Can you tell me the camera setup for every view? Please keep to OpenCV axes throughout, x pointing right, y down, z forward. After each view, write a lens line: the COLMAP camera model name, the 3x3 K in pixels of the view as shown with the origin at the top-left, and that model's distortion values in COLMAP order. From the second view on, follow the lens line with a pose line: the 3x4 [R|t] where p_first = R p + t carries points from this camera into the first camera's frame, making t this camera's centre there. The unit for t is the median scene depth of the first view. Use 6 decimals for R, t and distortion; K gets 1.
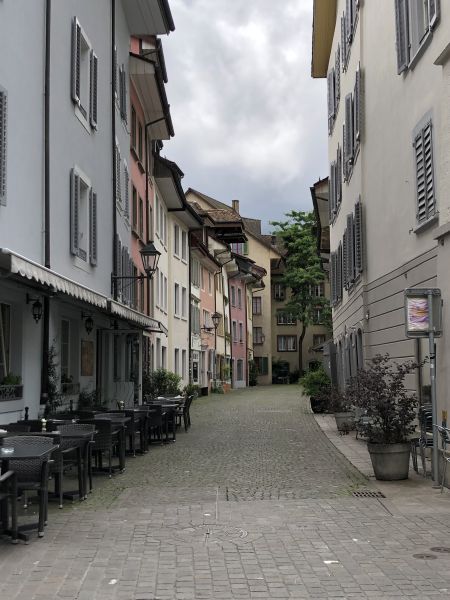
lens RADIAL K [[785.9, 0, 225.0], [0, 785.9, 300.0], [0, 0, 1]] dist [0.000699, 0.000211]
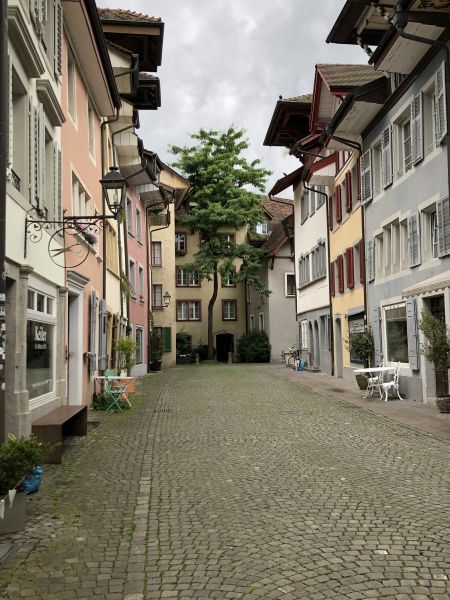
lens RADIAL K [[615.5, 0, 225.0], [0, 615.5, 300.0], [0, 0, 1]] dist [0.173809, 0.001156]
pose [[0.978910, 0.005354, 0.204221, -0.010881], [-0.008695, 0.999843, 0.015465, 0.038850], [-0.204106, -0.016914, 0.978803, 0.443896]]
